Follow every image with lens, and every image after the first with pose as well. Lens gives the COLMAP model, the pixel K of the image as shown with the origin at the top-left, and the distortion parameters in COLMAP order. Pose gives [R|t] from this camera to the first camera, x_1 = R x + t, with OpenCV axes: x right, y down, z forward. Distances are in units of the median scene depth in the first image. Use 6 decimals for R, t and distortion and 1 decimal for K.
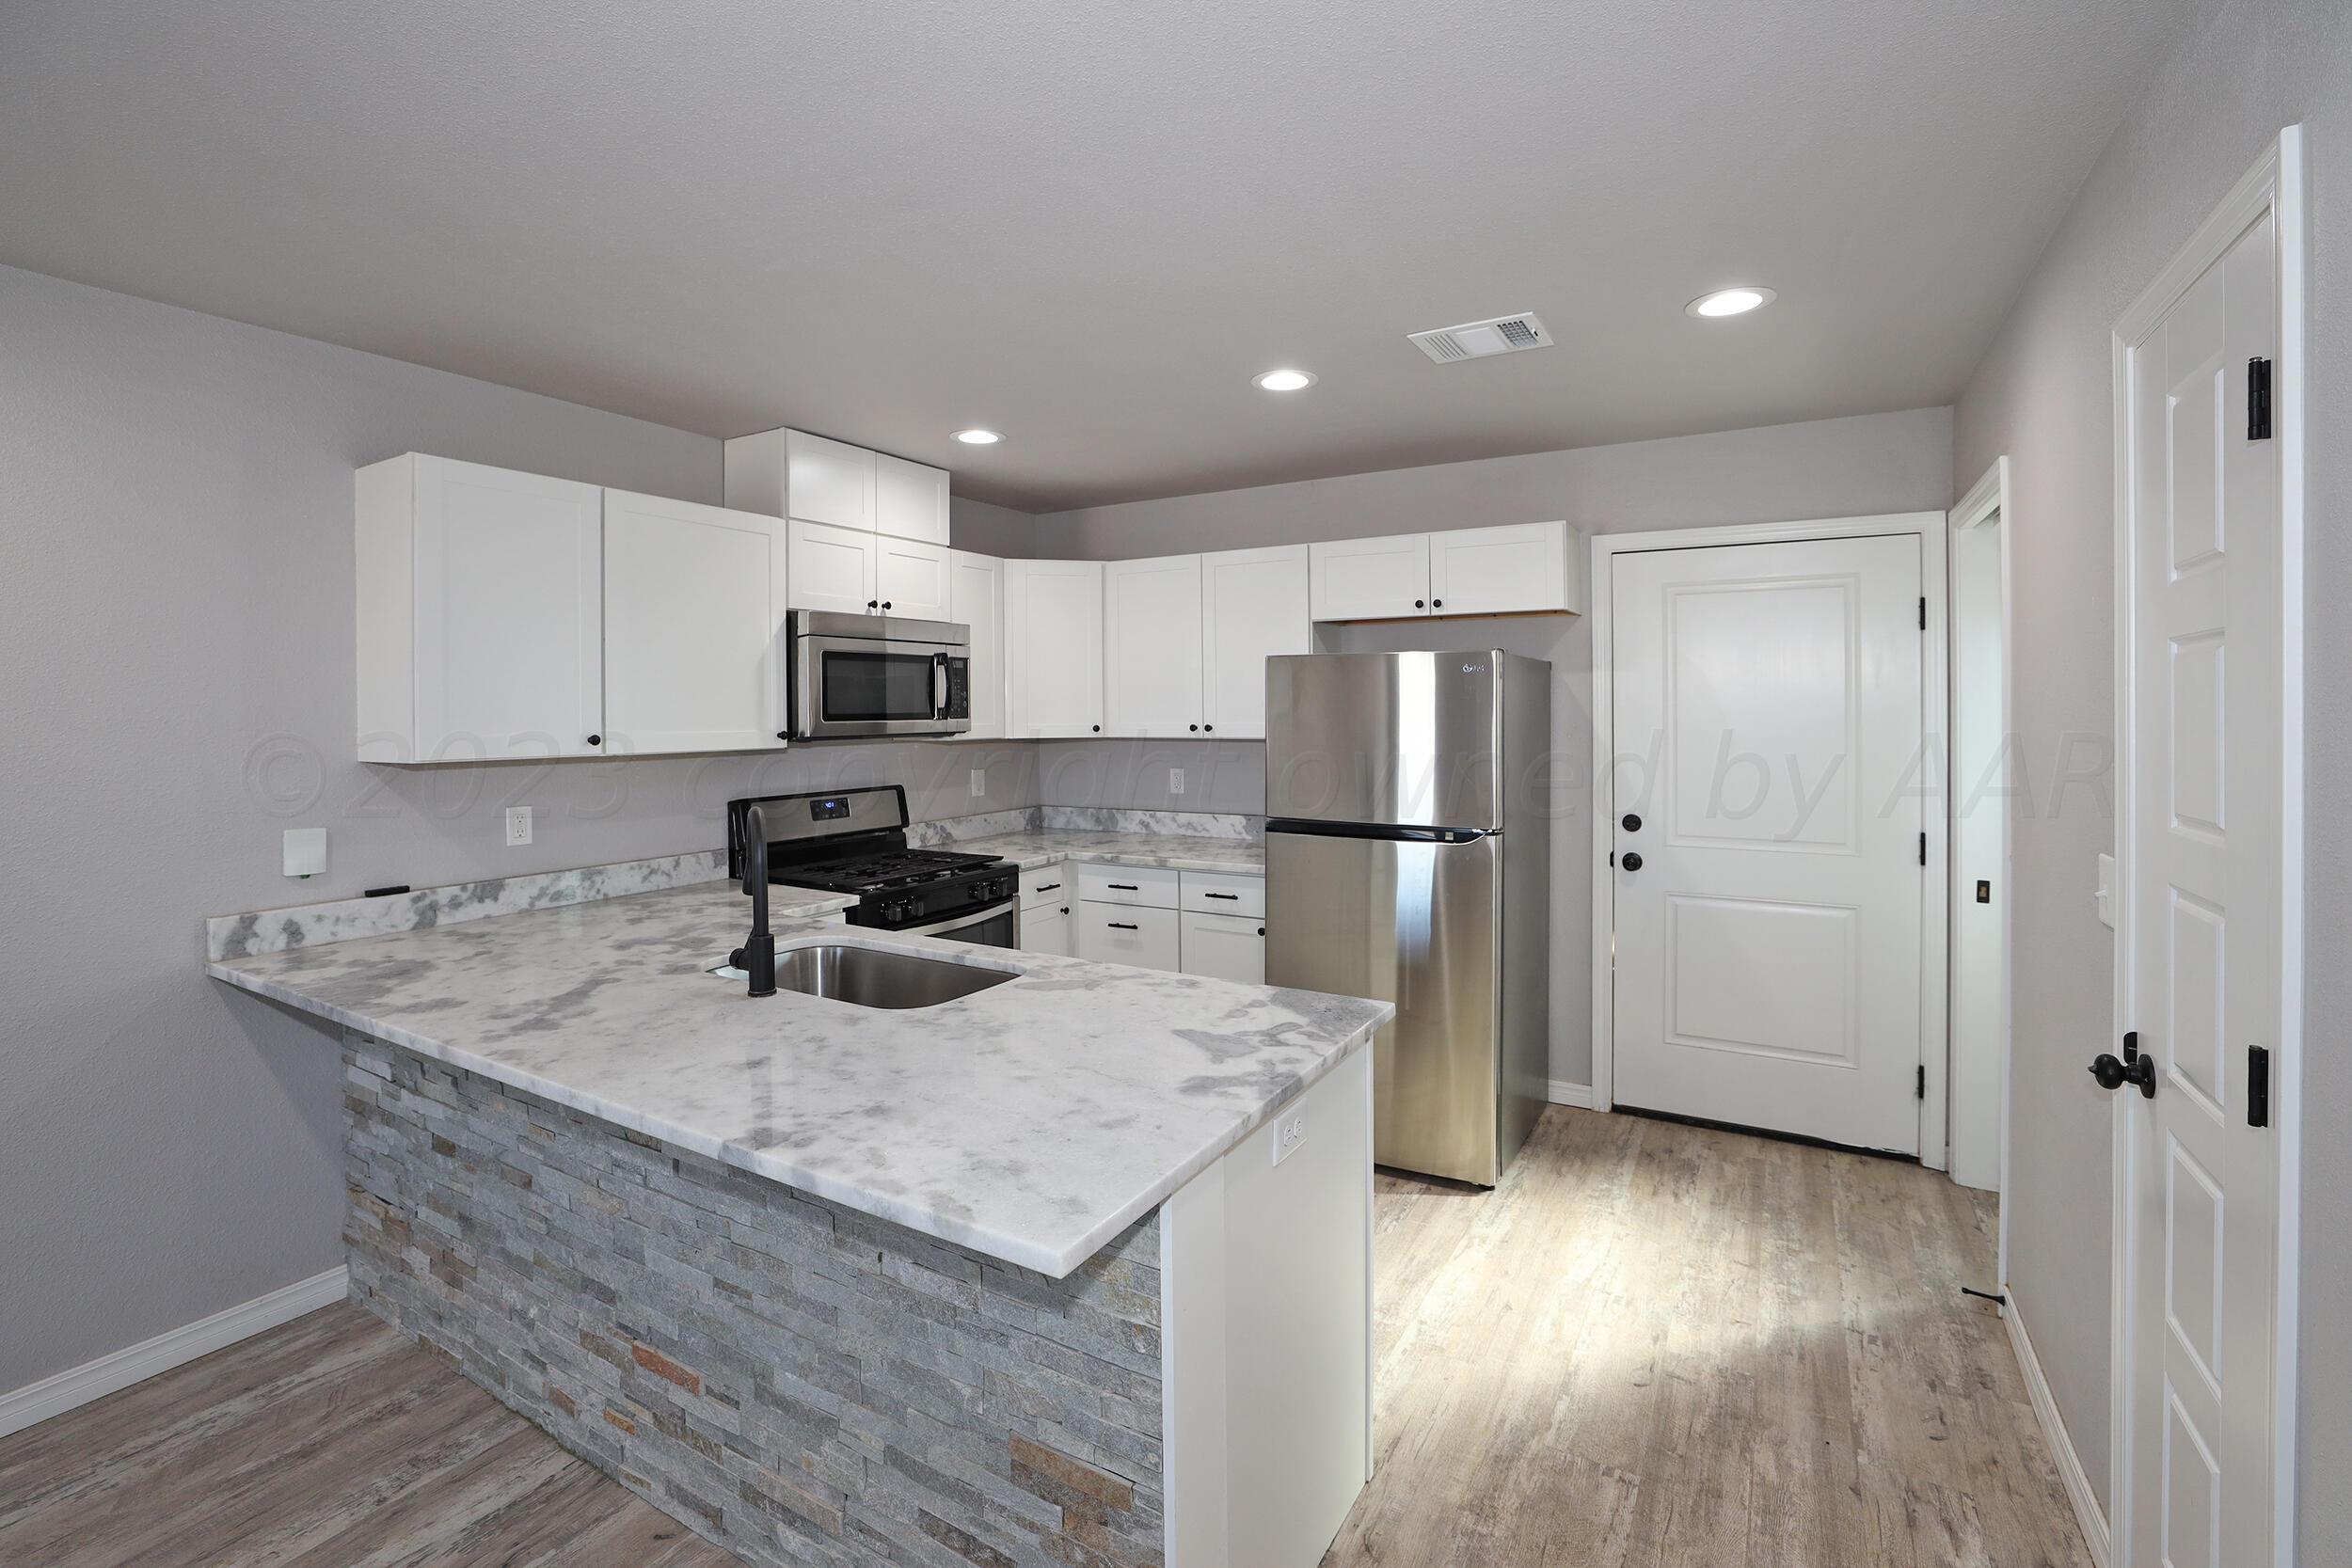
lens RADIAL K [[1042.9, 0, 1184.5], [0, 1042.9, 726.4], [0, 0, 1]] dist [-0.038792, 0.014362]
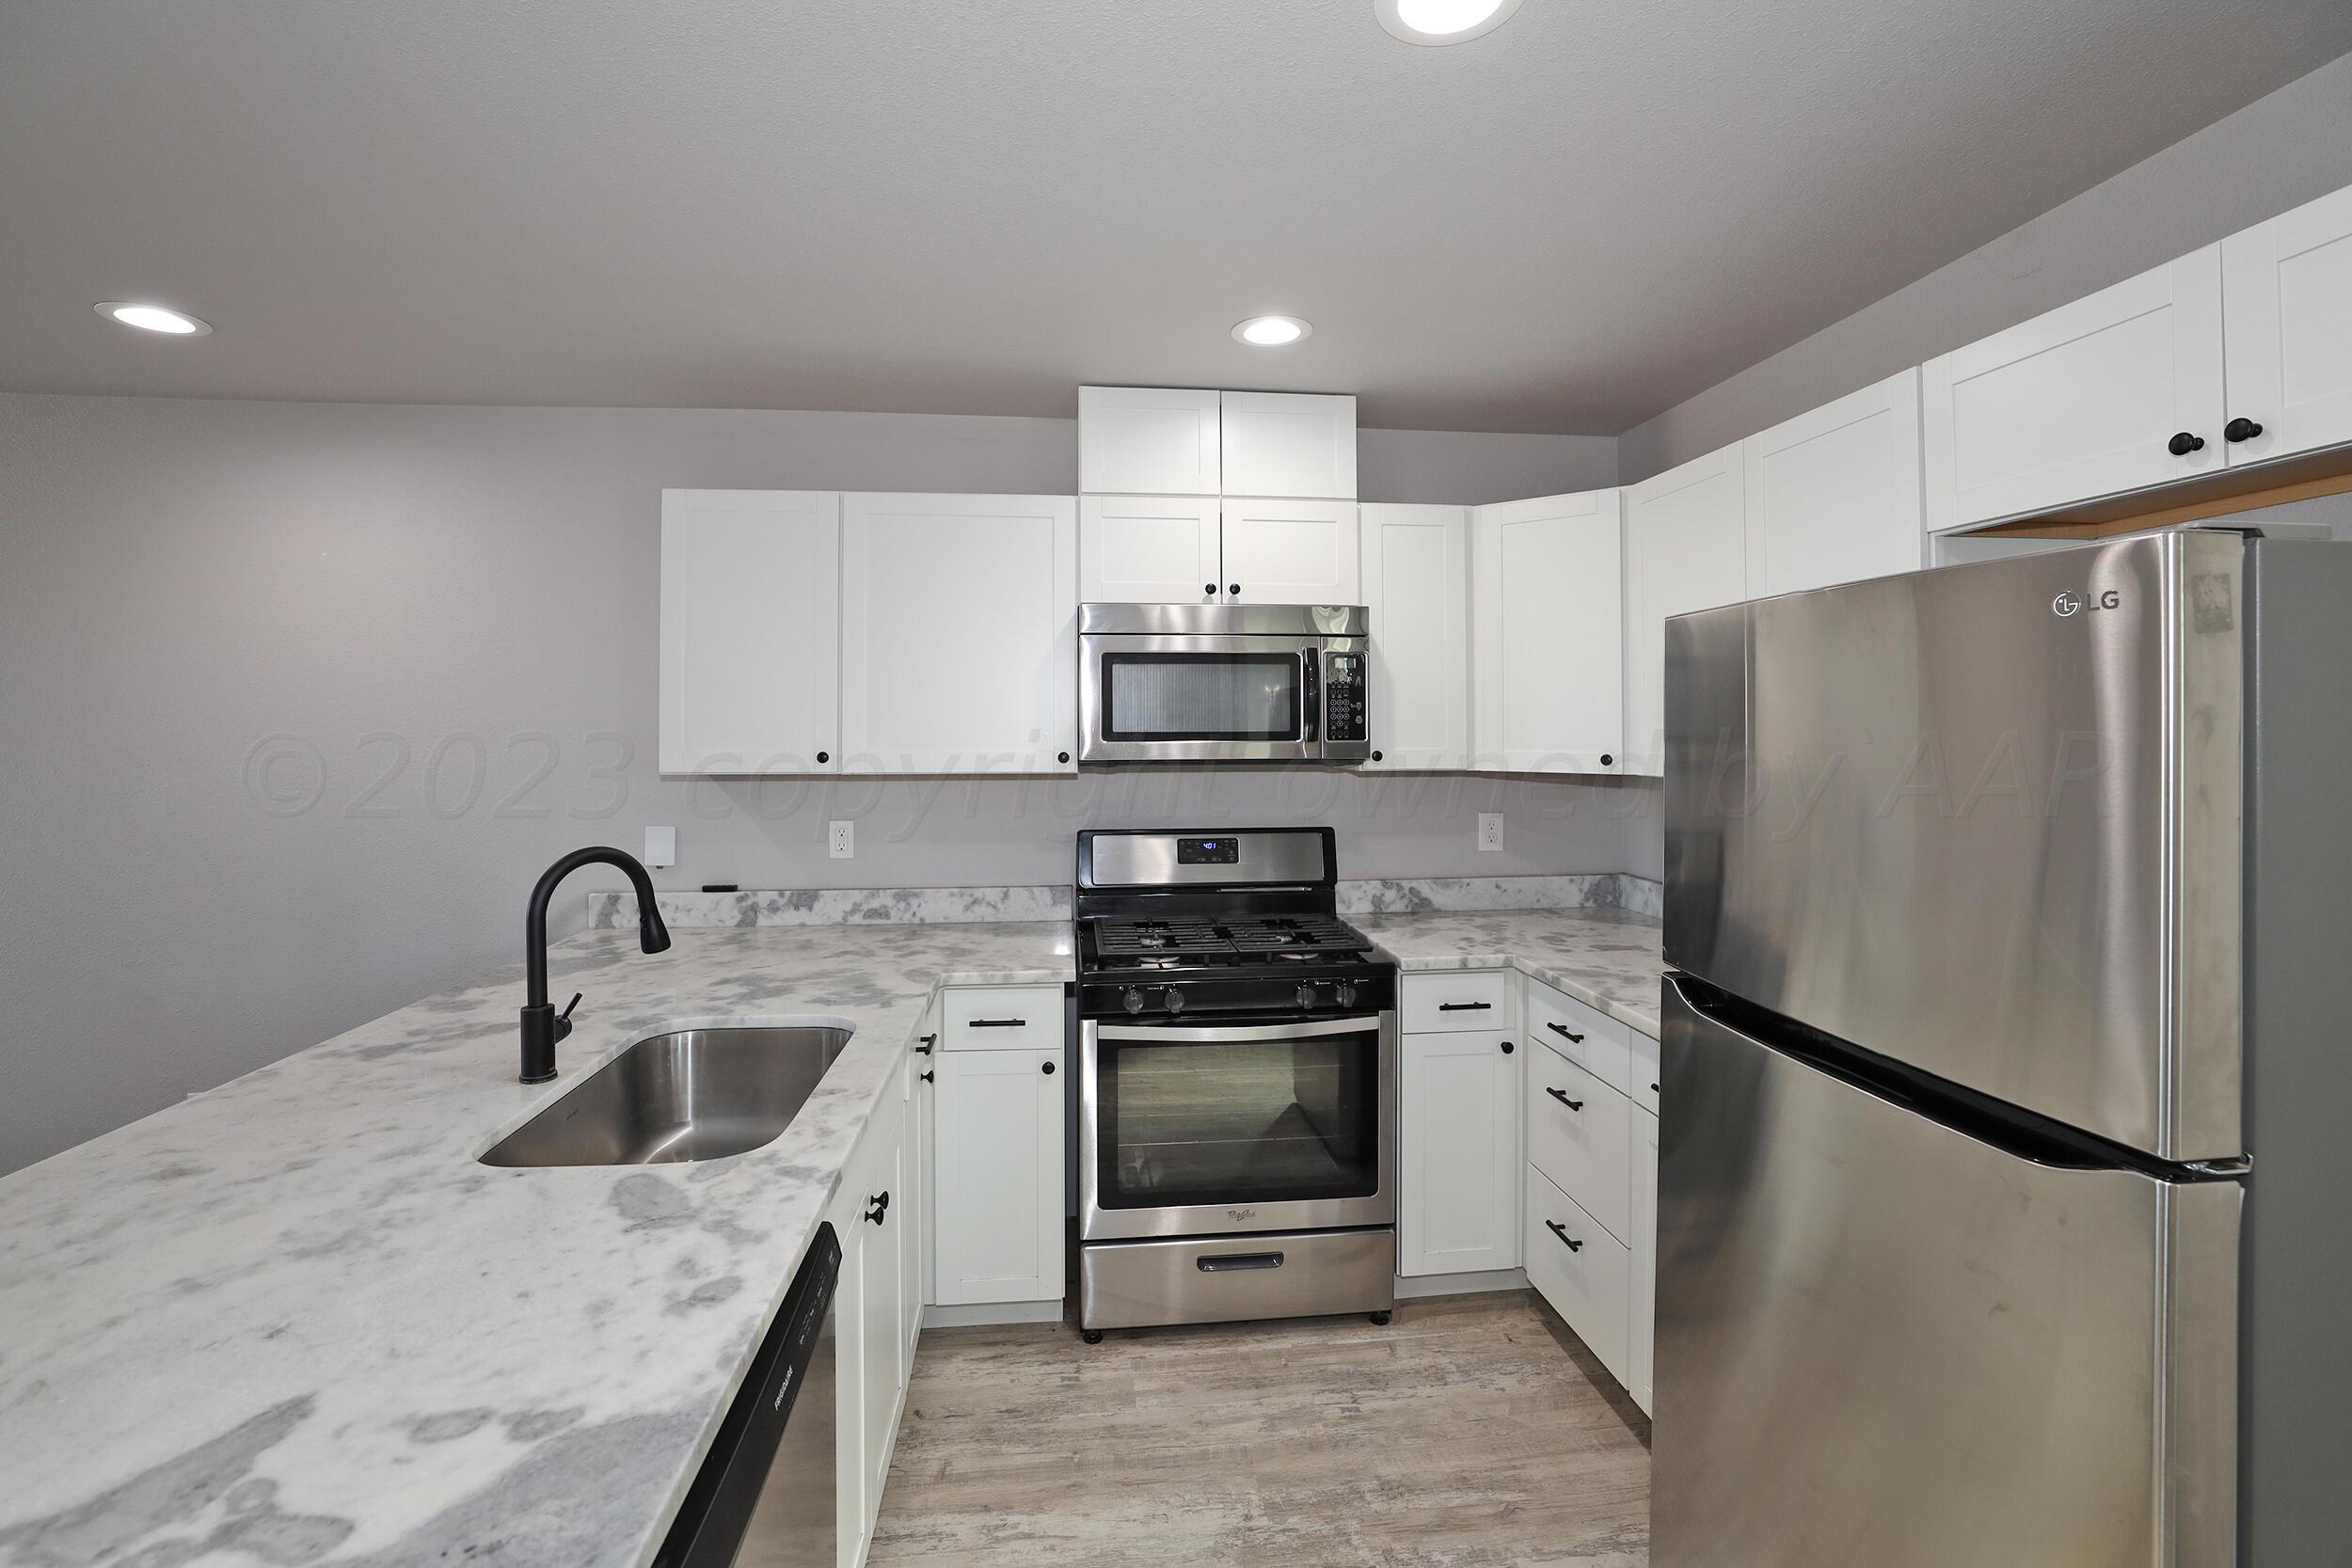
lens RADIAL K [[1042.9, 0, 1208.4], [0, 1042.9, 730.4], [0, 0, 1]] dist [-0.038792, 0.014362]
pose [[0.603535, 0.004599, -0.797323, 0.395148], [-0.017158, 0.999827, -0.007220, -0.010052], [0.797152, 0.018038, 0.603510, 0.680205]]
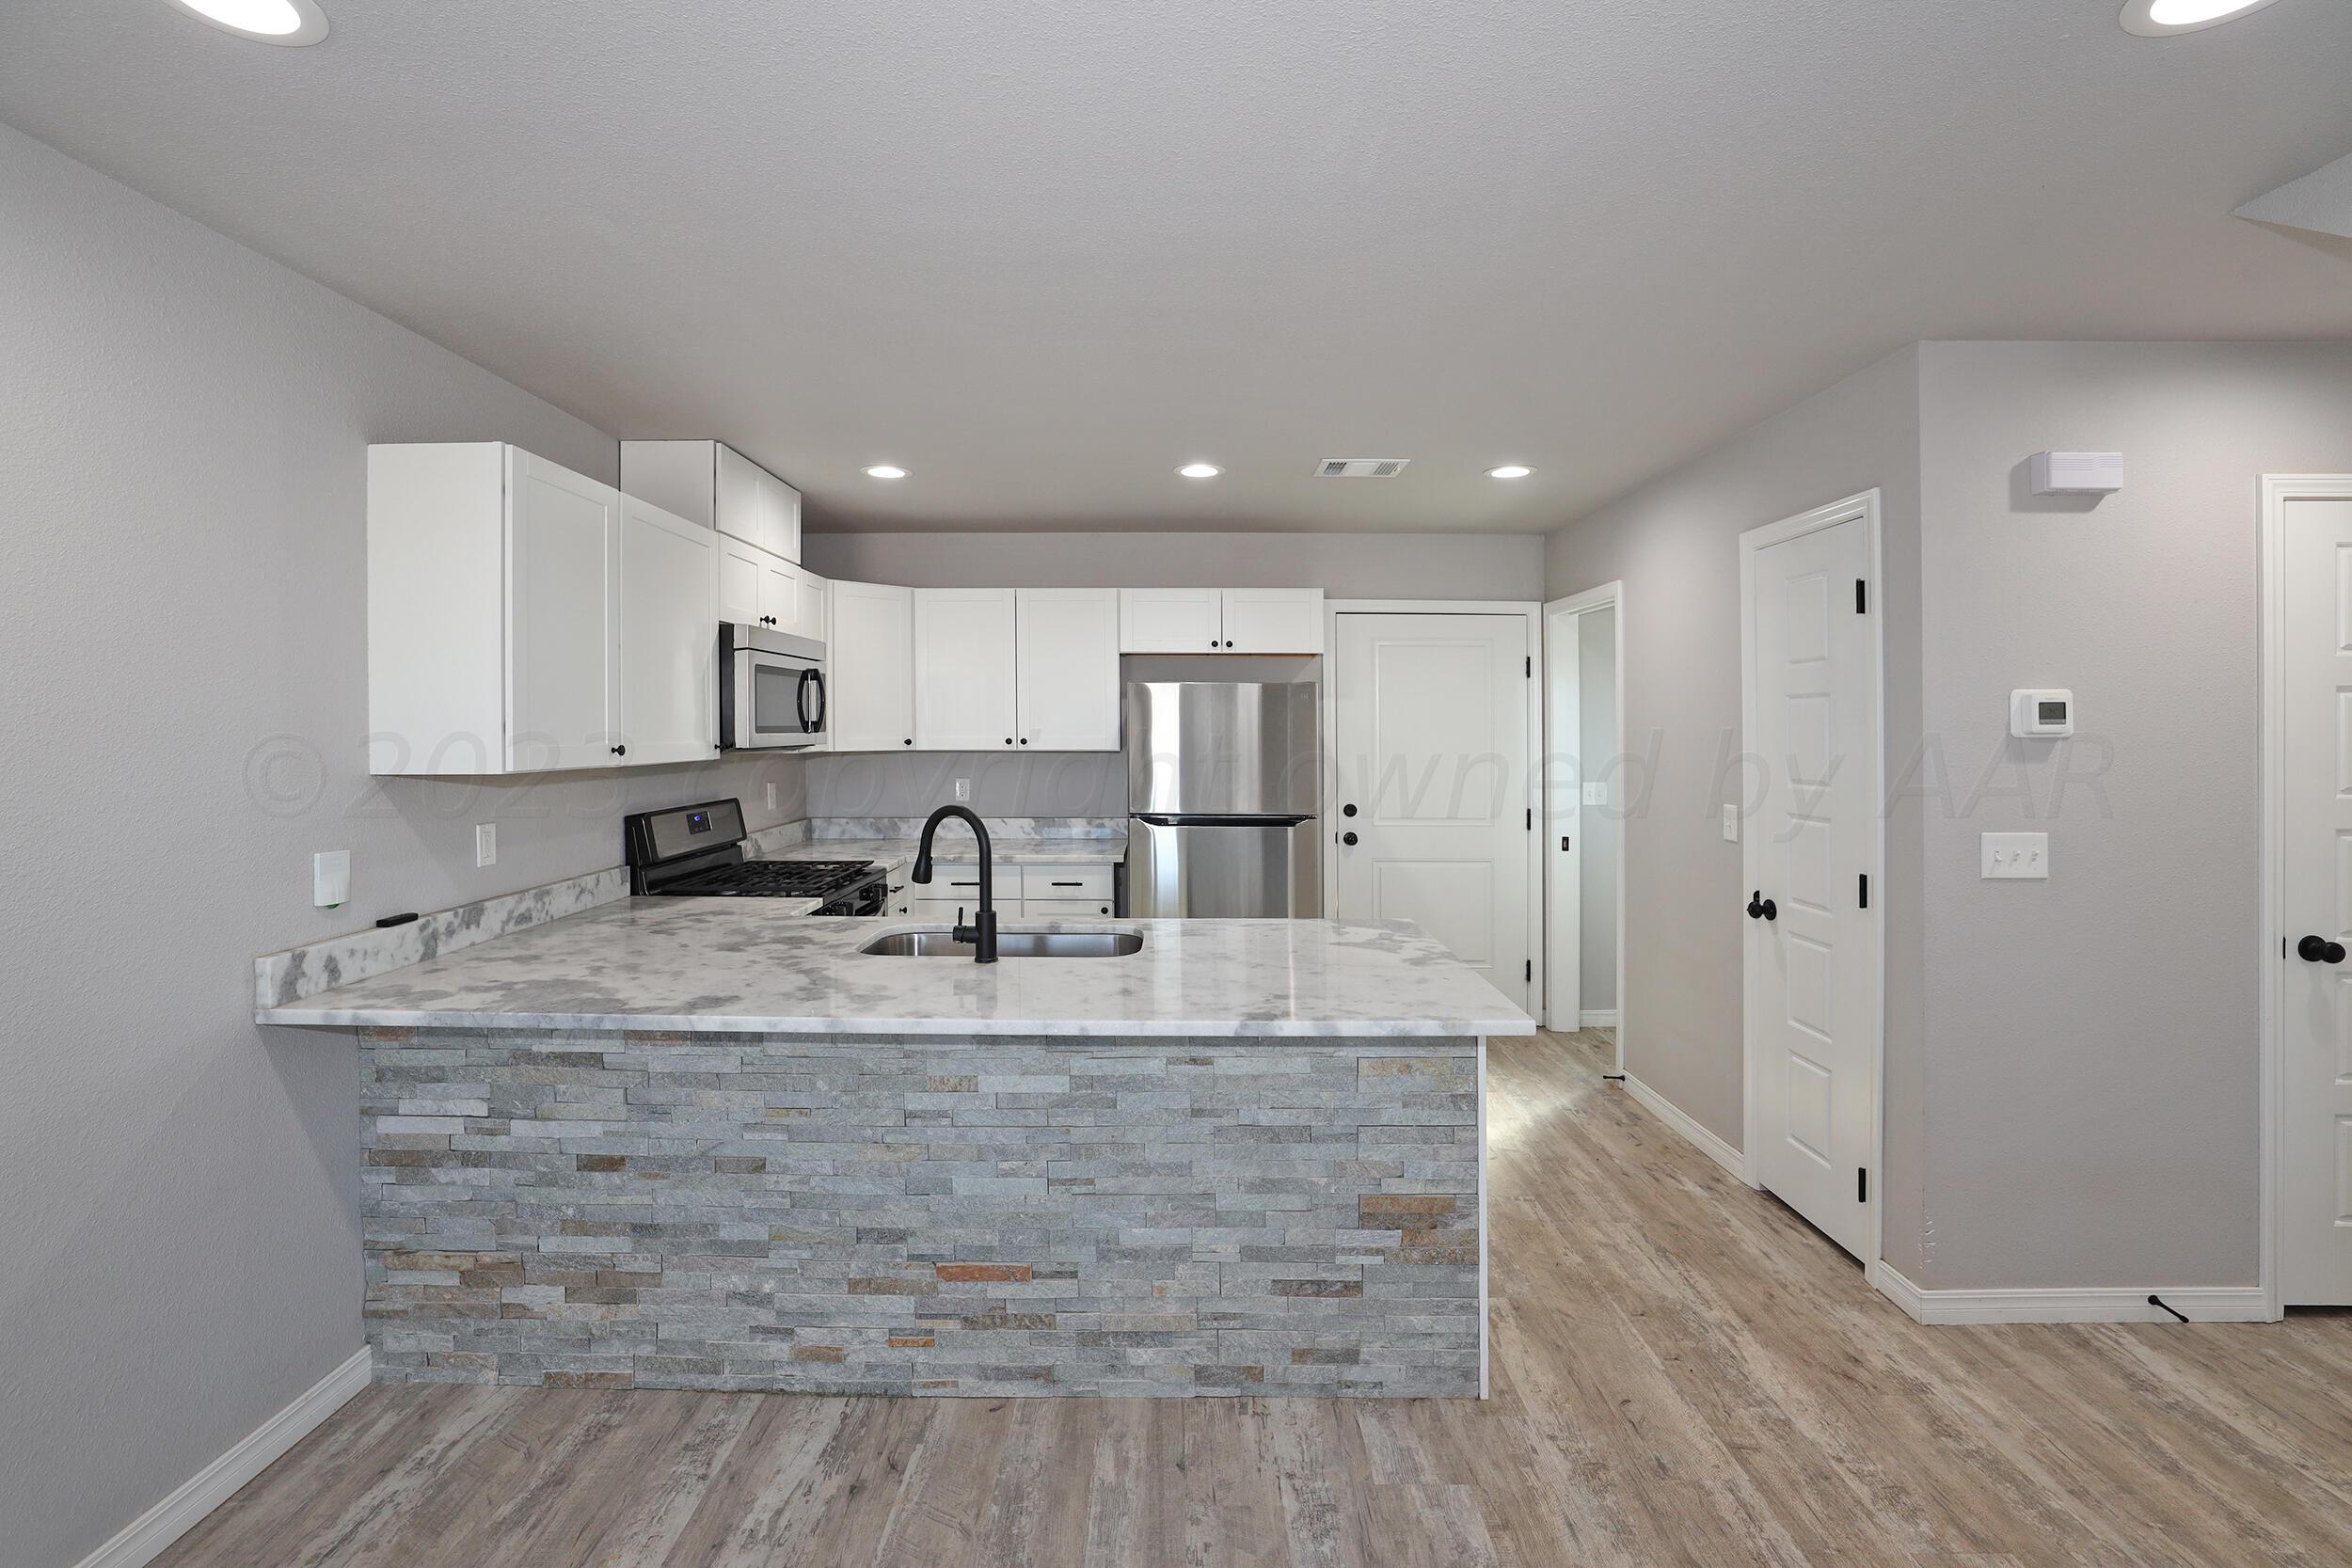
lens RADIAL K [[1042.9, 0, 1165.4], [0, 1042.9, 727.3], [0, 0, 1]] dist [-0.038792, 0.014362]
pose [[0.868785, 0.008012, 0.495125, -0.586793], [0.000148, 0.999865, -0.016439, 0.007111], [-0.495189, 0.014355, 0.868666, -0.101429]]
